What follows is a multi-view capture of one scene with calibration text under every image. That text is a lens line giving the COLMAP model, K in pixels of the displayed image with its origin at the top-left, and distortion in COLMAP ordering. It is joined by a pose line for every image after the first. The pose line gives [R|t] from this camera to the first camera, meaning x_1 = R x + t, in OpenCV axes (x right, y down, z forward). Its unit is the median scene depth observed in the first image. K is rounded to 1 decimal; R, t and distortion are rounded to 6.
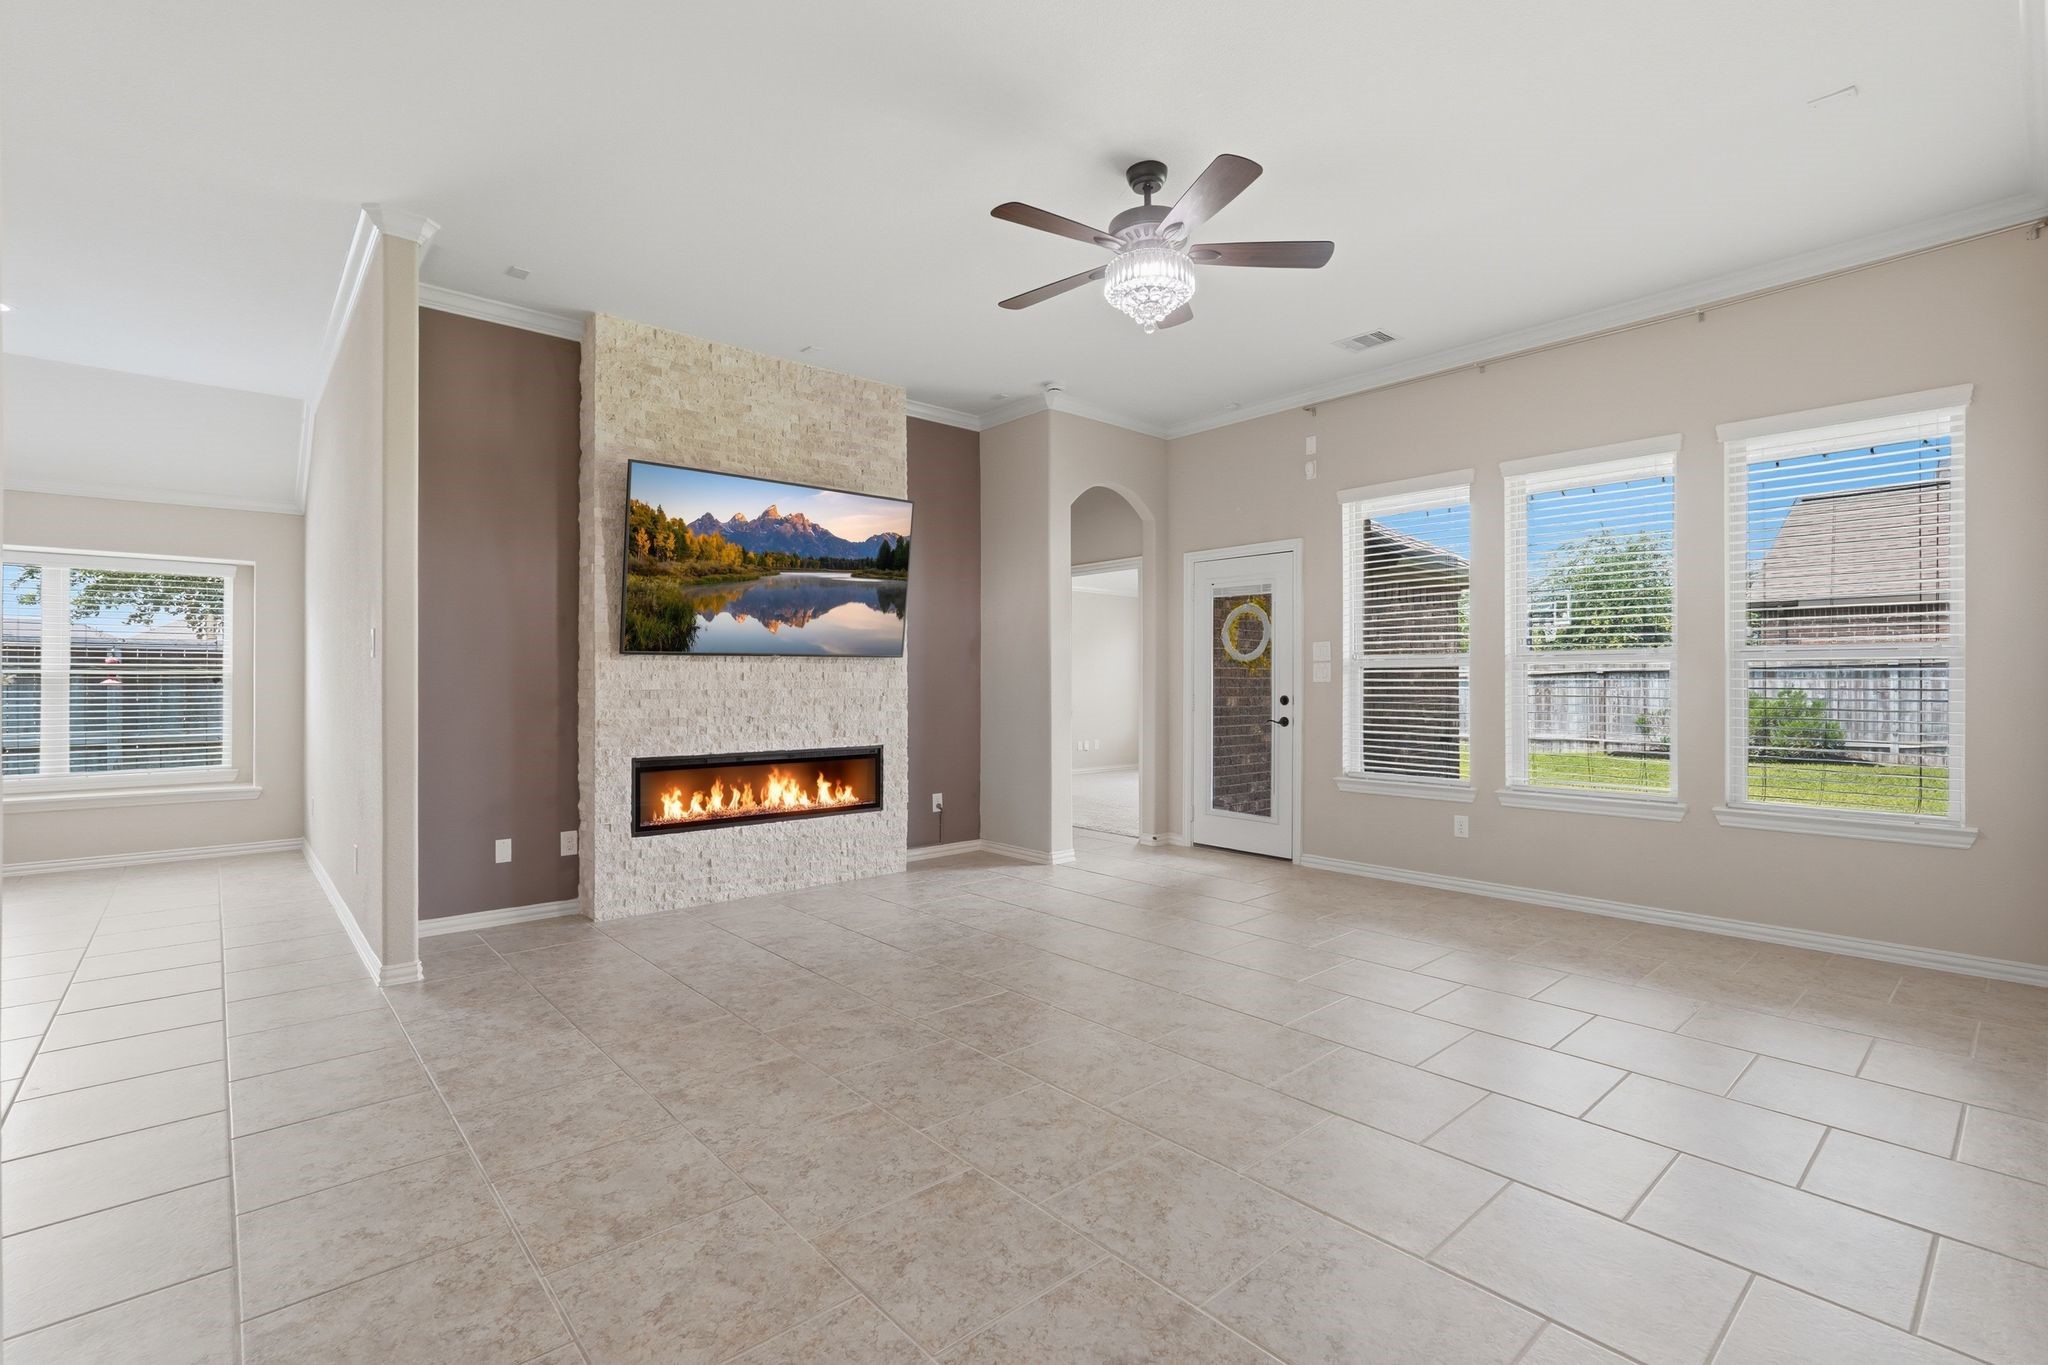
lens RADIAL K [[925.0, 0, 1019.5], [0, 925.0, 682.1], [0, 0, 1]] dist [-0.018339, 0.008540]
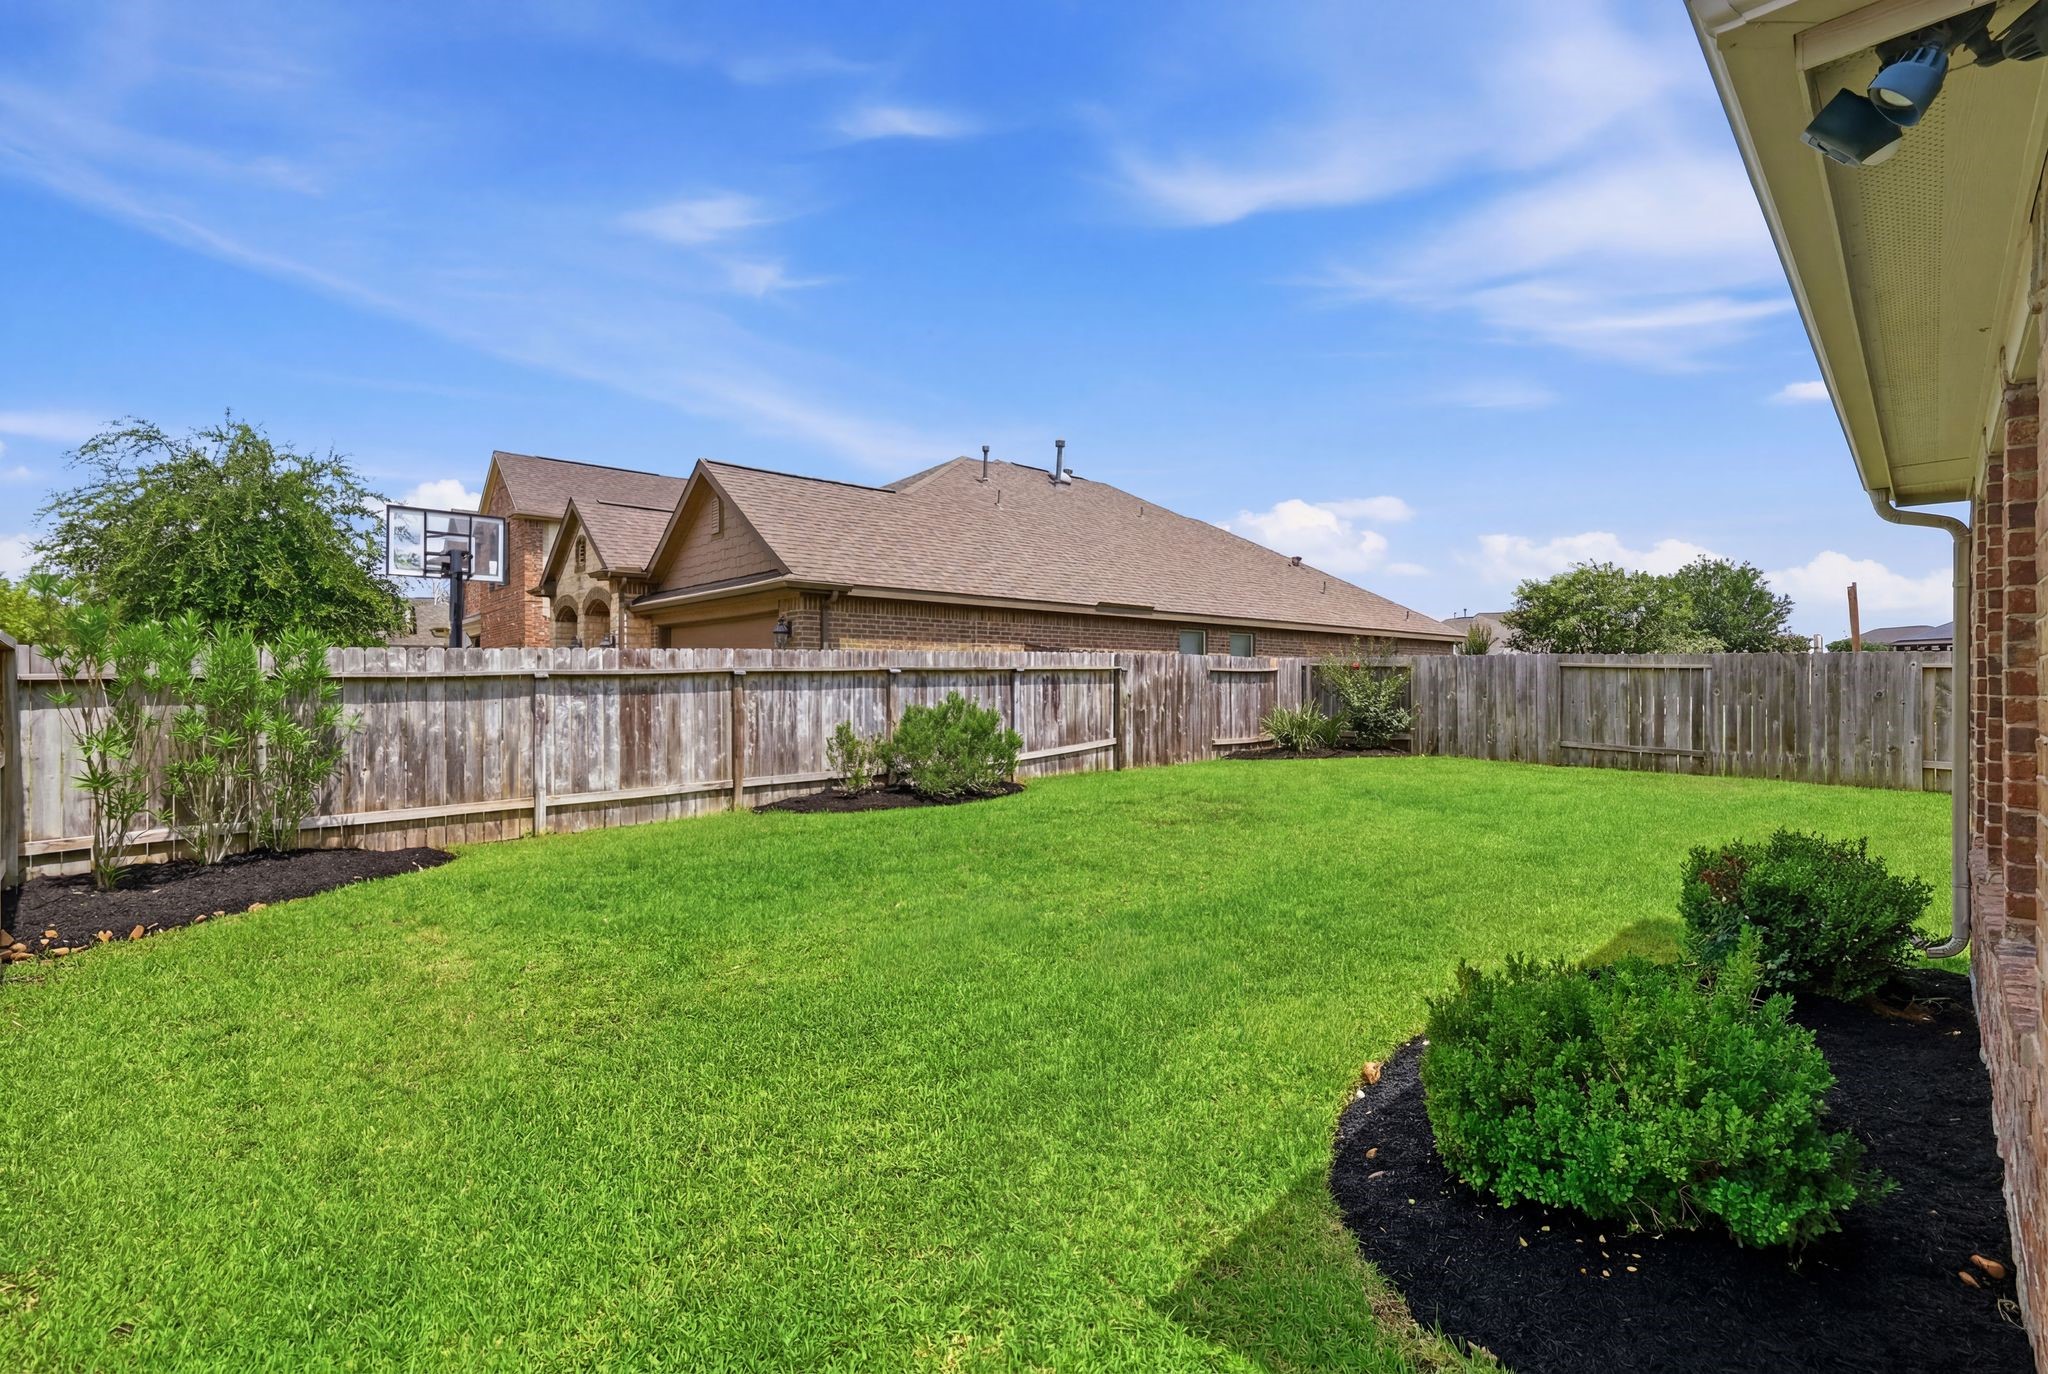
lens RADIAL K [[925.0, 0, 1020.2], [0, 925.0, 688.9], [0, 0, 1]] dist [-0.018339, 0.008540]
pose [[-0.079252, 0.000612, 0.996854, 0.171459], [-0.004050, 0.999991, -0.000936, 0.000922], [-0.996846, -0.004111, -0.079249, 4.846550]]
